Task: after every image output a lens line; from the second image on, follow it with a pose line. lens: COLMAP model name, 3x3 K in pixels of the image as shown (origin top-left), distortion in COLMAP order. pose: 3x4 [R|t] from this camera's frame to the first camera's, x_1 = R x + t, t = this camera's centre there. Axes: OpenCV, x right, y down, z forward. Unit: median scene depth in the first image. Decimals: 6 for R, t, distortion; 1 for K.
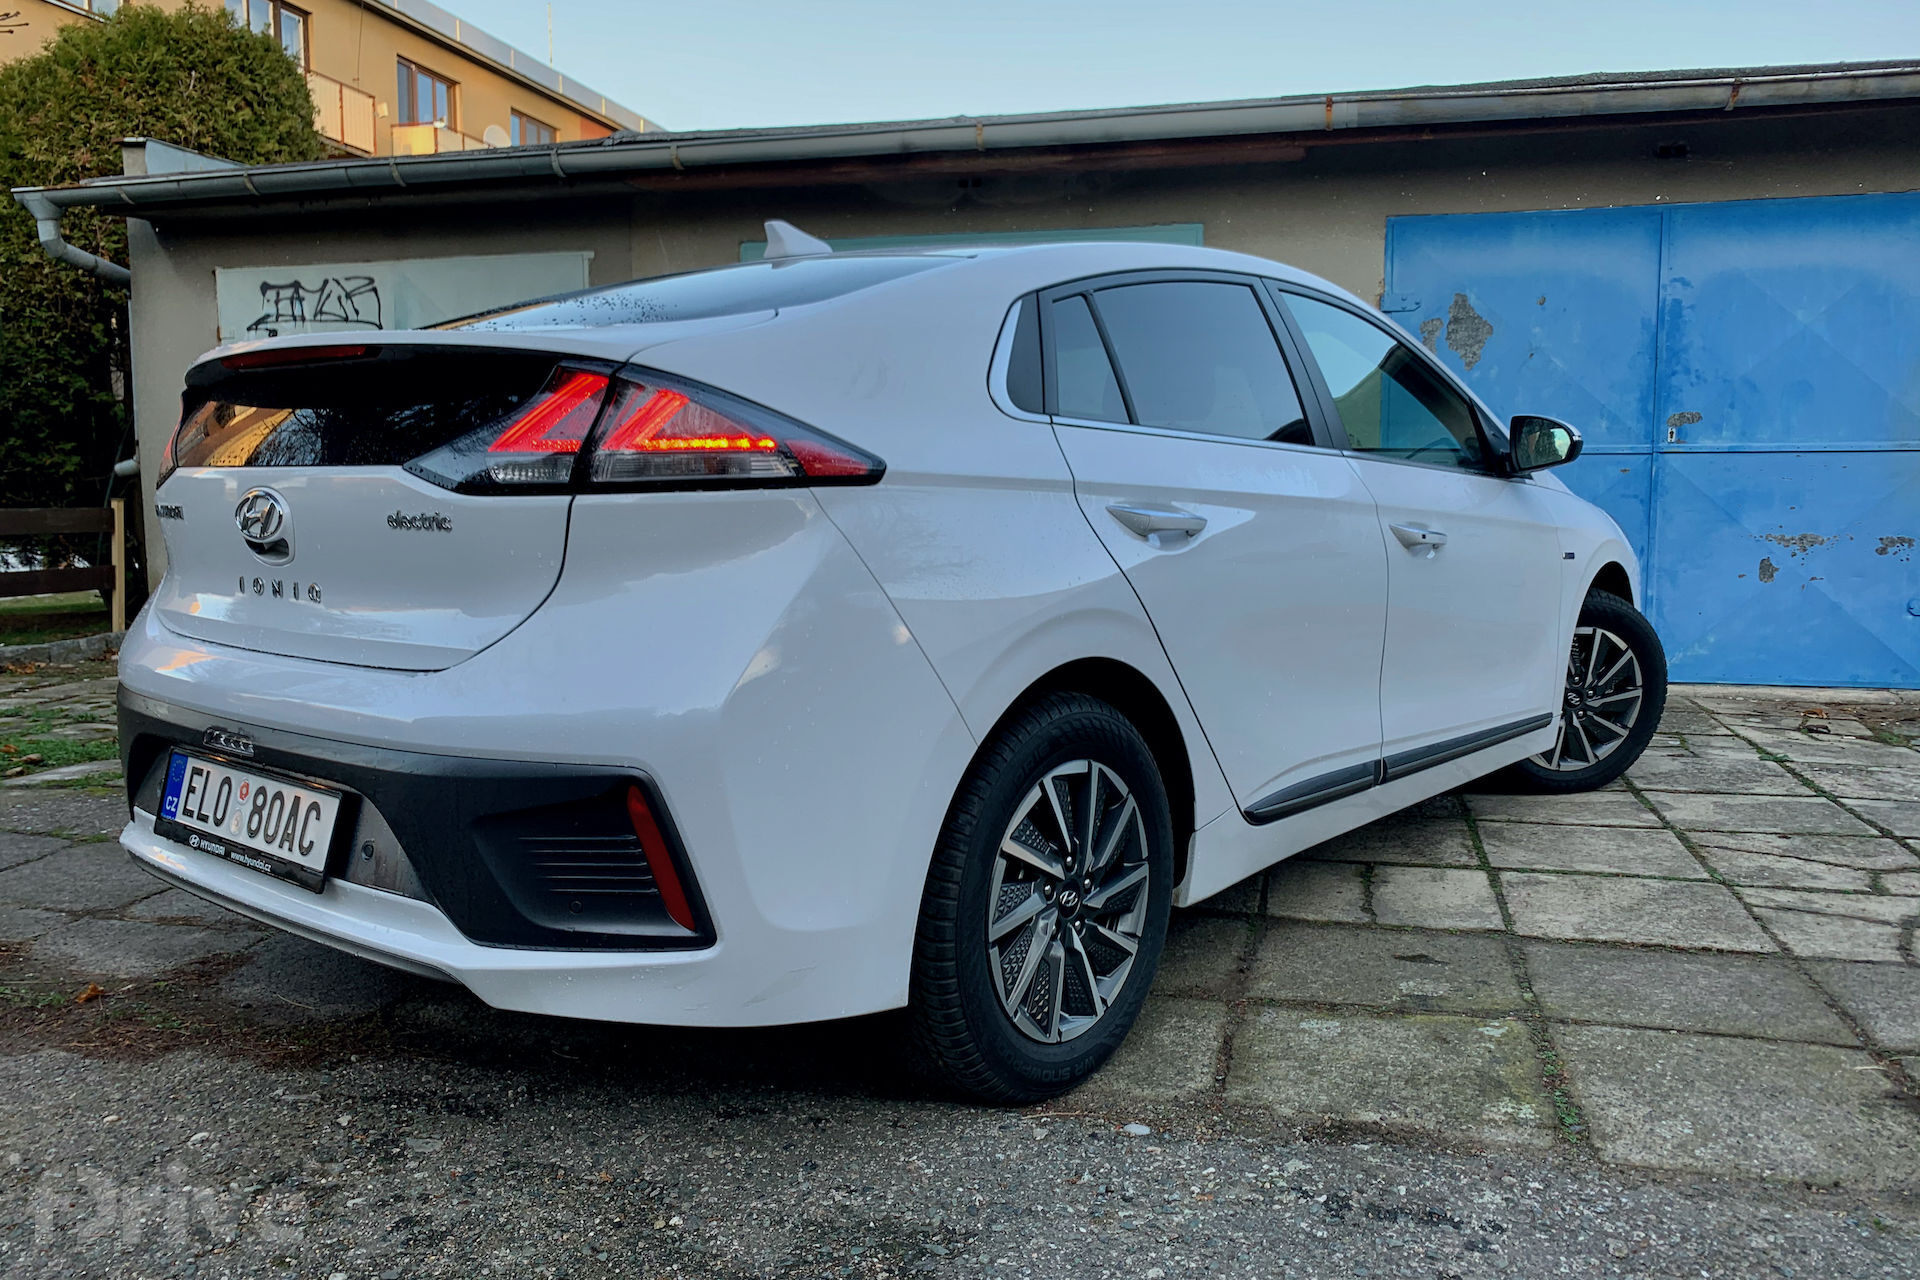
lens RADIAL K [[1470.2, 0, 961.8], [0, 1470.2, 640.1], [0, 0, 1]] dist [0.021451, -0.004939]
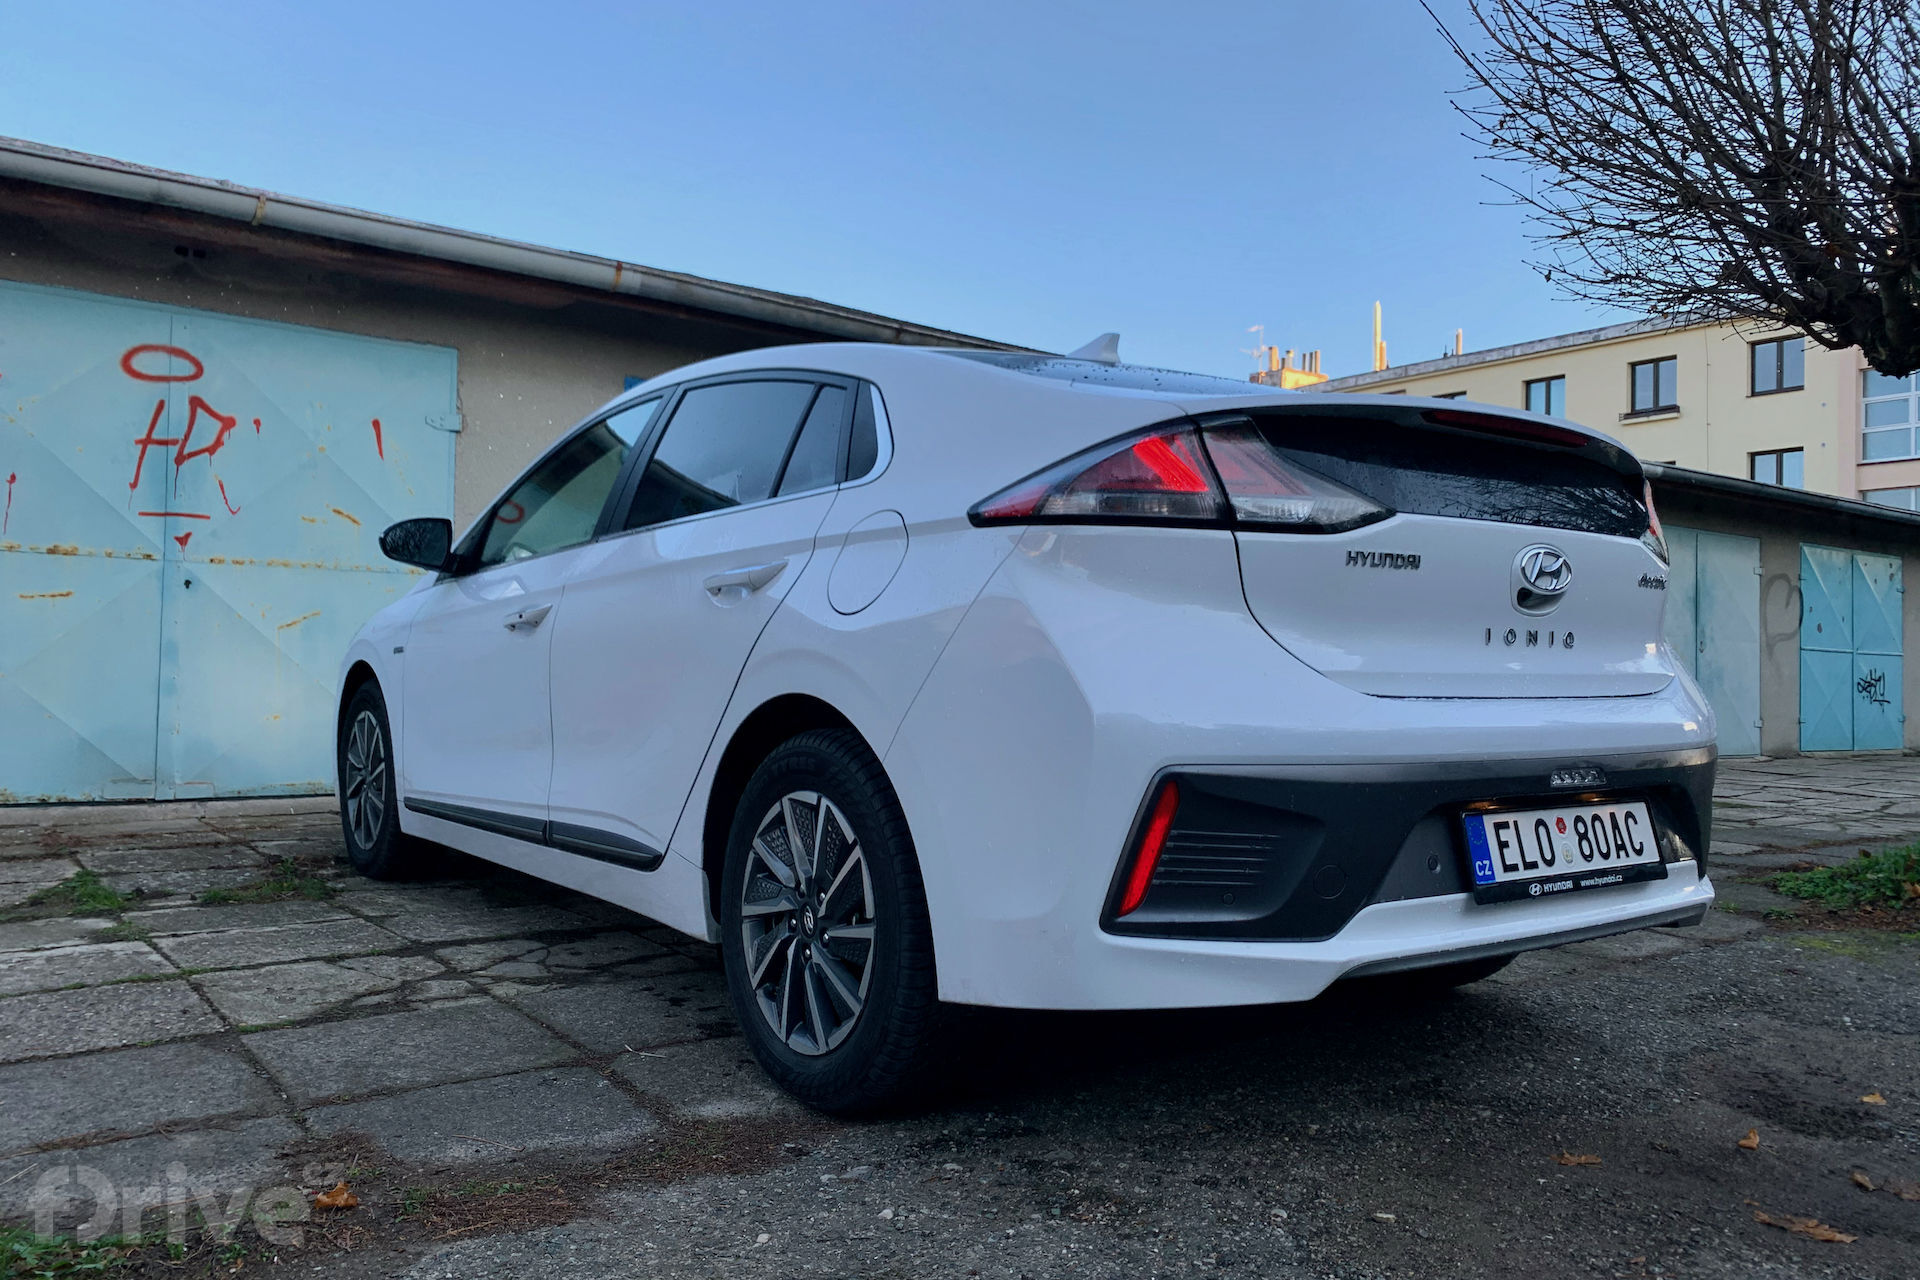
lens RADIAL K [[1470.2, 0, 955.1], [0, 1470.2, 693.7], [0, 0, 1]] dist [0.021451, -0.004939]
pose [[0.625924, 0.003794, 0.779875, -0.438985], [0.060204, 0.996769, -0.053168, 0.025529], [-0.777557, 0.080231, 0.623673, 0.140649]]
